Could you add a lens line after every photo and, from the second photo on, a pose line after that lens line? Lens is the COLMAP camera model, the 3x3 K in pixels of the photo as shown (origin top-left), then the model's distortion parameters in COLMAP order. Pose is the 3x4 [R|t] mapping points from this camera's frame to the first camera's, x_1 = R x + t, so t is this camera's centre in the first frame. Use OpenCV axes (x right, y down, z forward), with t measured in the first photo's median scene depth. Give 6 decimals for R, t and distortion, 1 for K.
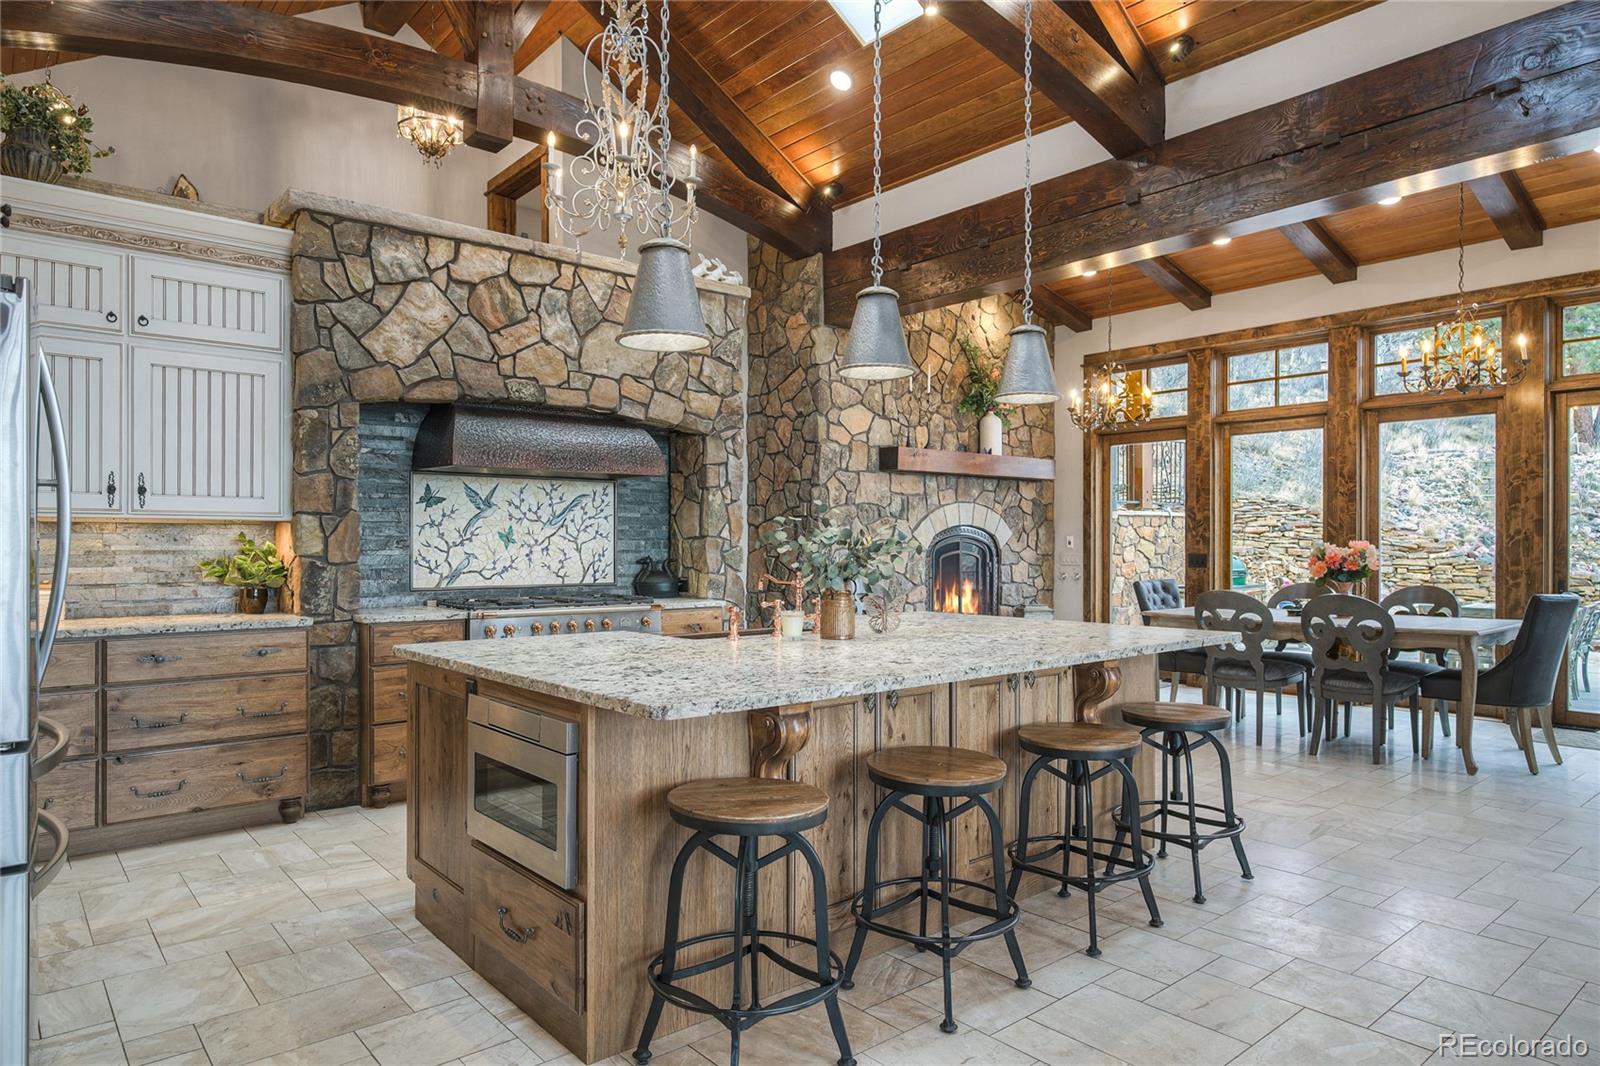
lens RADIAL K [[982.6, 0, 801.9], [0, 982.6, 544.7], [0, 0, 1]] dist [-0.002432, -0.001047]
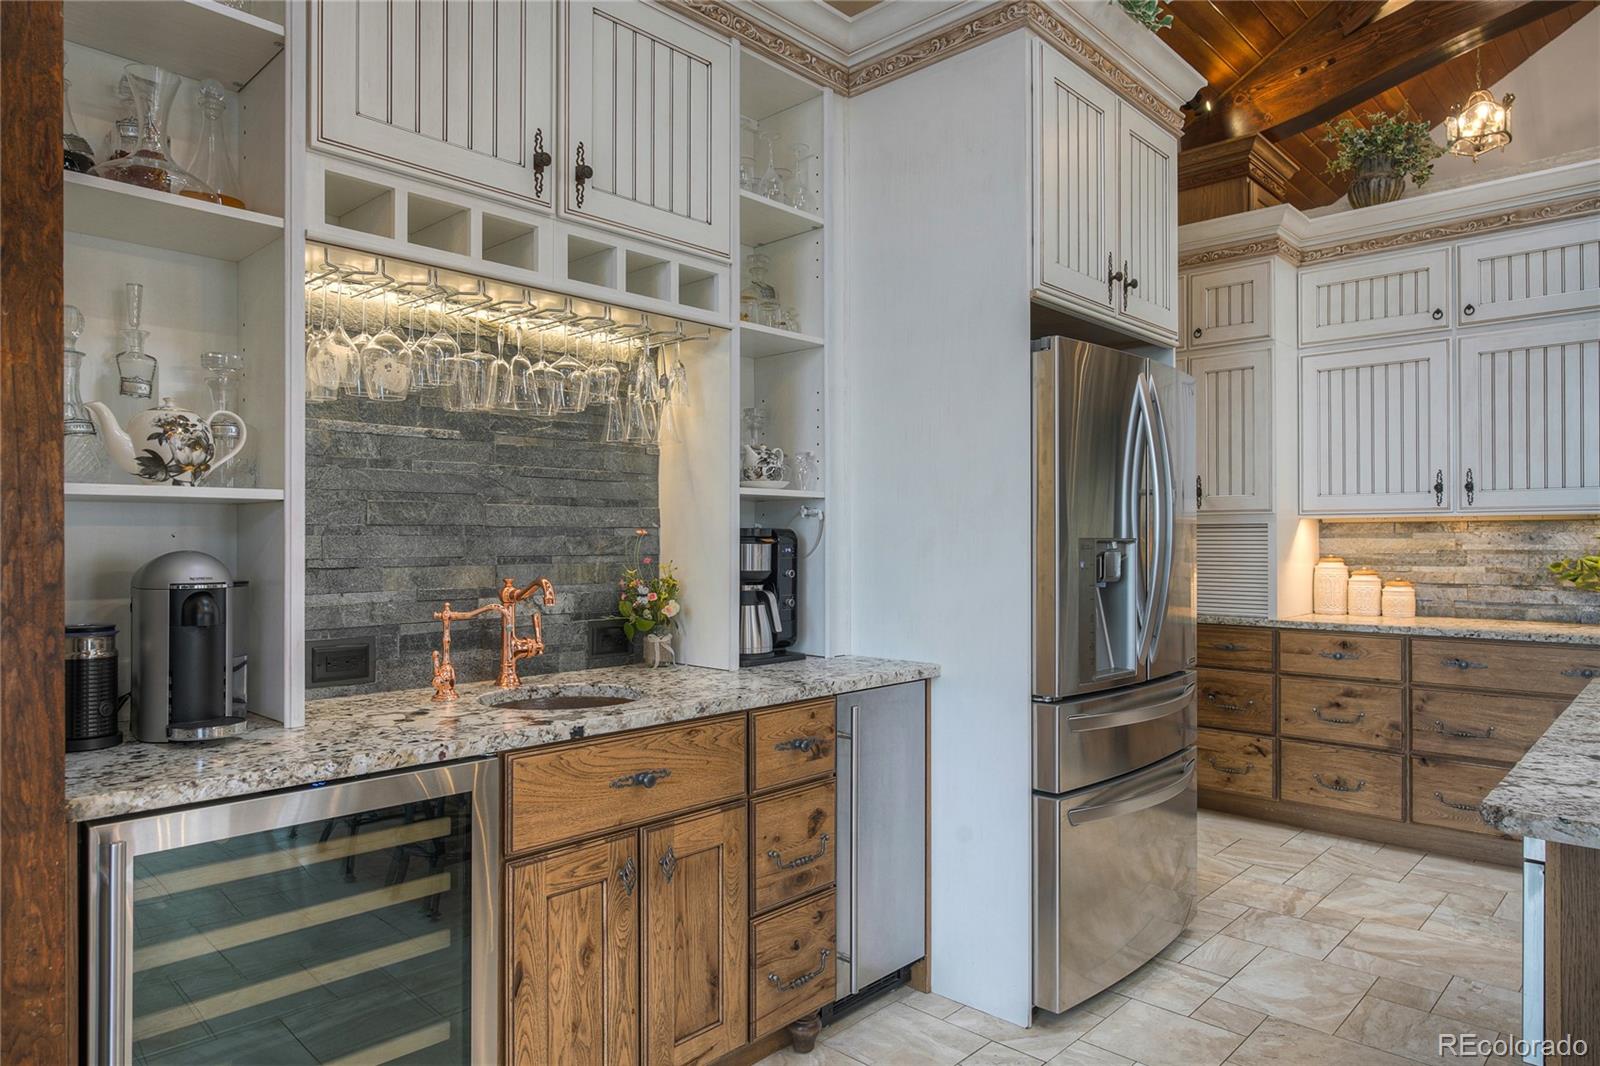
lens RADIAL K [[982.6, 0, 797.6], [0, 982.6, 534.1], [0, 0, 1]] dist [-0.002432, -0.001047]
pose [[0.099367, -0.009355, -0.995007, 0.170873], [-0.000664, 0.999955, -0.009468, -0.000026], [0.995051, 0.001601, 0.099356, 0.203177]]
